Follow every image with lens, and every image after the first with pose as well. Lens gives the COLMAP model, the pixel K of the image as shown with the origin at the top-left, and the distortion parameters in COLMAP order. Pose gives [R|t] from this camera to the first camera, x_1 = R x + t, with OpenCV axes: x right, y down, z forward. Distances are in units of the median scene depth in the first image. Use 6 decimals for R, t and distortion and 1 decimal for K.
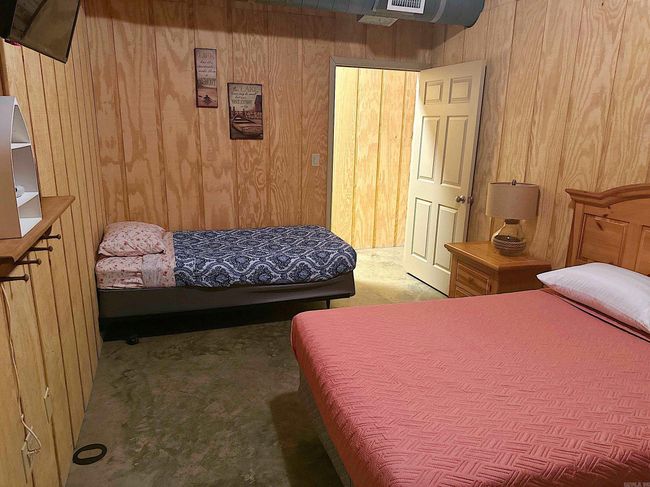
lens RADIAL K [[467.3, 0, 324.9], [0, 467.3, 243.7], [0, 0, 1]] dist [0.039654, -0.040068]
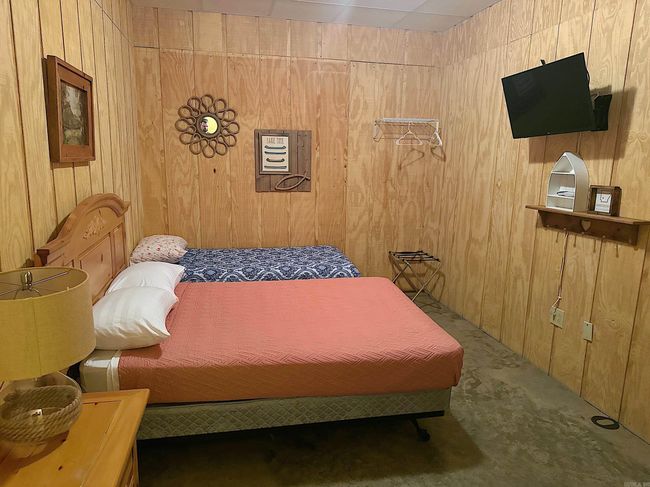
lens RADIAL K [[467.3, 0, 321.6], [0, 467.3, 247.5], [0, 0, 1]] dist [0.039654, -0.040068]
pose [[-0.992633, -0.061077, 0.104641, 0.126080], [-0.009931, 0.901754, 0.432136, -0.421539], [-0.120754, 0.427914, -0.895717, 1.648178]]
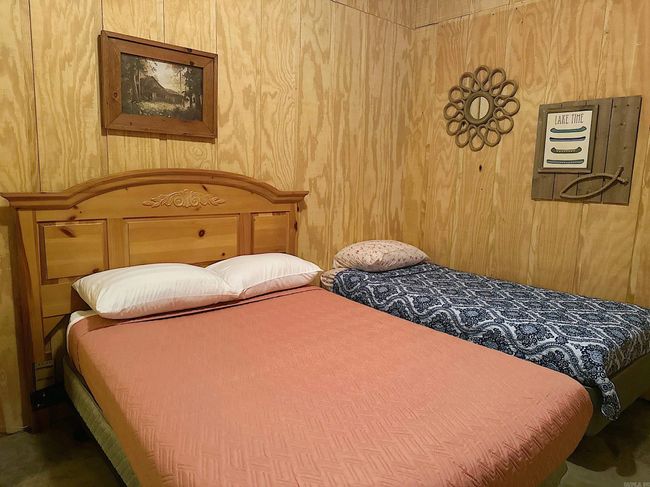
lens RADIAL K [[467.3, 0, 324.0], [0, 467.3, 241.6], [0, 0, 1]] dist [0.039654, -0.040068]
pose [[-0.375536, -0.161738, 0.912586, -0.311270], [0.190138, 0.950267, 0.246660, -0.142238], [-0.907094, 0.266147, -0.326107, 0.910103]]
